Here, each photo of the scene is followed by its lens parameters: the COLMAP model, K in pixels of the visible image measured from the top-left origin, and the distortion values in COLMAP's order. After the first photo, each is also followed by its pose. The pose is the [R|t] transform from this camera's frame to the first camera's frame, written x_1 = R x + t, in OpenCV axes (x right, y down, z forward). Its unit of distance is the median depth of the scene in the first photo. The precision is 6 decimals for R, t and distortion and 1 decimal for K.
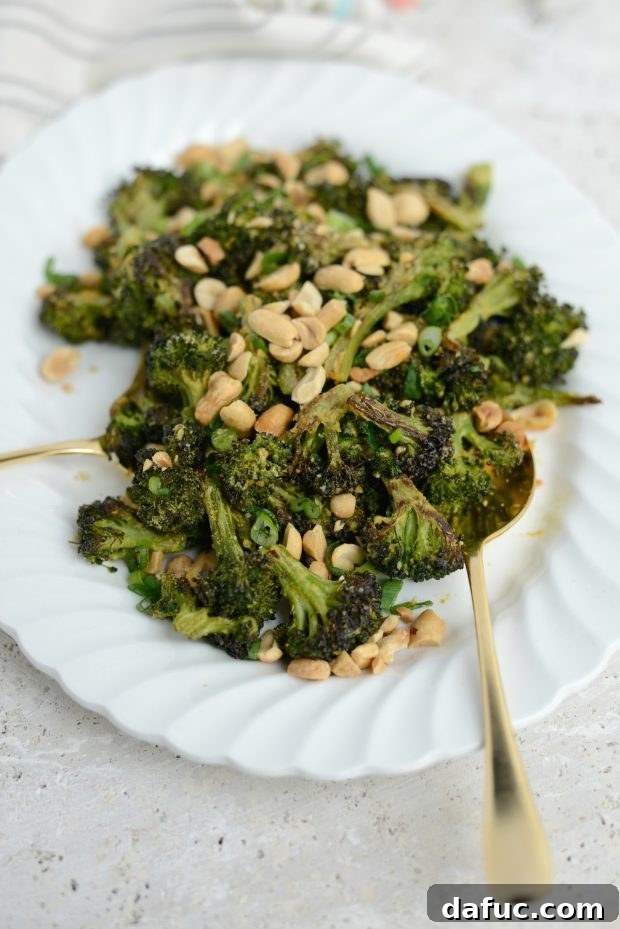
lens RADIAL K [[1589.4, 0, 308.9], [0, 1589.4, 467.1], [0, 0, 1]] dist [-0.137997, 0.000000]
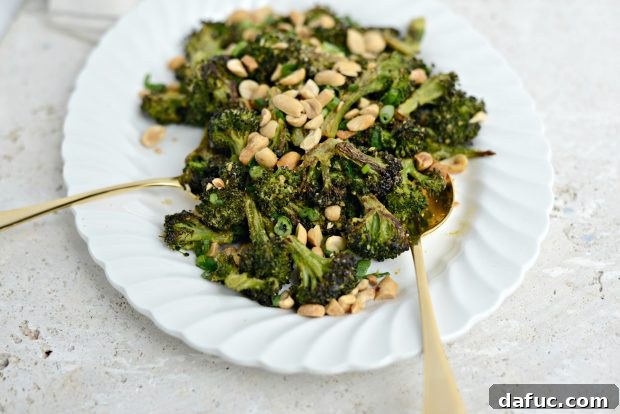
lens RADIAL K [[1060.7, 0, 311.0], [0, 1060.7, 206.0], [0, 0, 1]] dist [-0.137997, 0.000000]
pose [[0.999997, -0.000091, 0.002349, -0.002338], [0.000321, 0.995179, -0.098076, 0.118734], [-0.002329, 0.098076, 0.995176, -0.049646]]
